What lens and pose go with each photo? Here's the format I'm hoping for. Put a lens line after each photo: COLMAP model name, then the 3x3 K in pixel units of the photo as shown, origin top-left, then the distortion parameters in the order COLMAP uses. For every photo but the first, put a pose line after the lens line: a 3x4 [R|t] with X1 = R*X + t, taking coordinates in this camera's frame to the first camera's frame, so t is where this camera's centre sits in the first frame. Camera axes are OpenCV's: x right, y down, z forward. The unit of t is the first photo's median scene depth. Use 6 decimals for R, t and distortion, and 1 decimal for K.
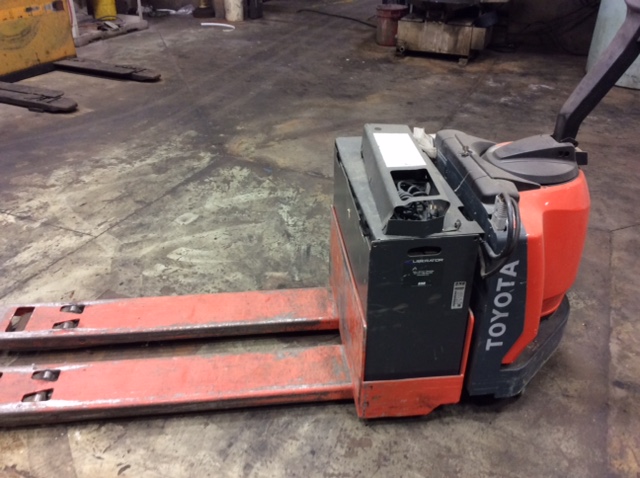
lens RADIAL K [[574.1, 0, 323.3], [0, 574.1, 238.9], [0, 0, 1]] dist [0.114908, -0.230492]
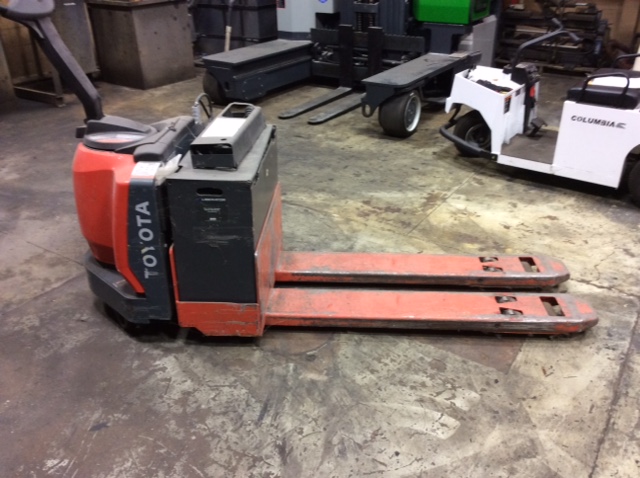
lens RADIAL K [[580.0, 0, 324.0], [0, 580.0, 236.9], [0, 0, 1]] dist [0.091725, -0.167301]
pose [[-0.986076, -0.082271, 0.144519, -0.189575], [0.078686, 0.534775, 0.841323, -0.708970], [-0.146502, 0.840980, -0.520855, 1.198482]]
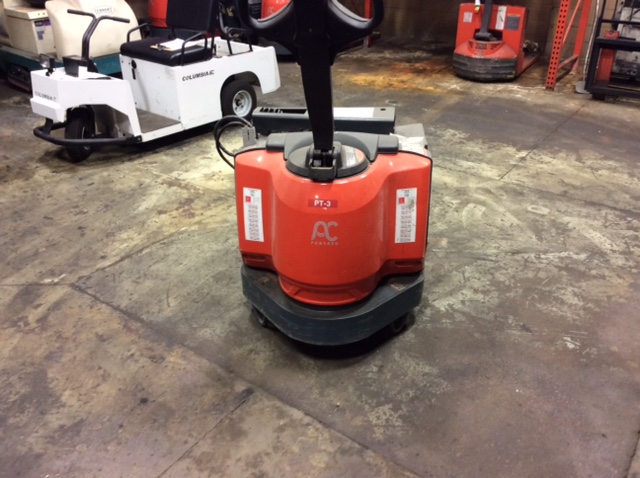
lens RADIAL K [[574.1, 0, 323.3], [0, 574.1, 238.9], [0, 0, 1]] dist [0.114908, -0.230492]
pose [[-0.211570, 0.458573, -0.863104, 0.924068], [-0.492809, 0.712564, 0.499391, -0.385095], [0.844024, 0.531002, 0.075232, 0.665379]]
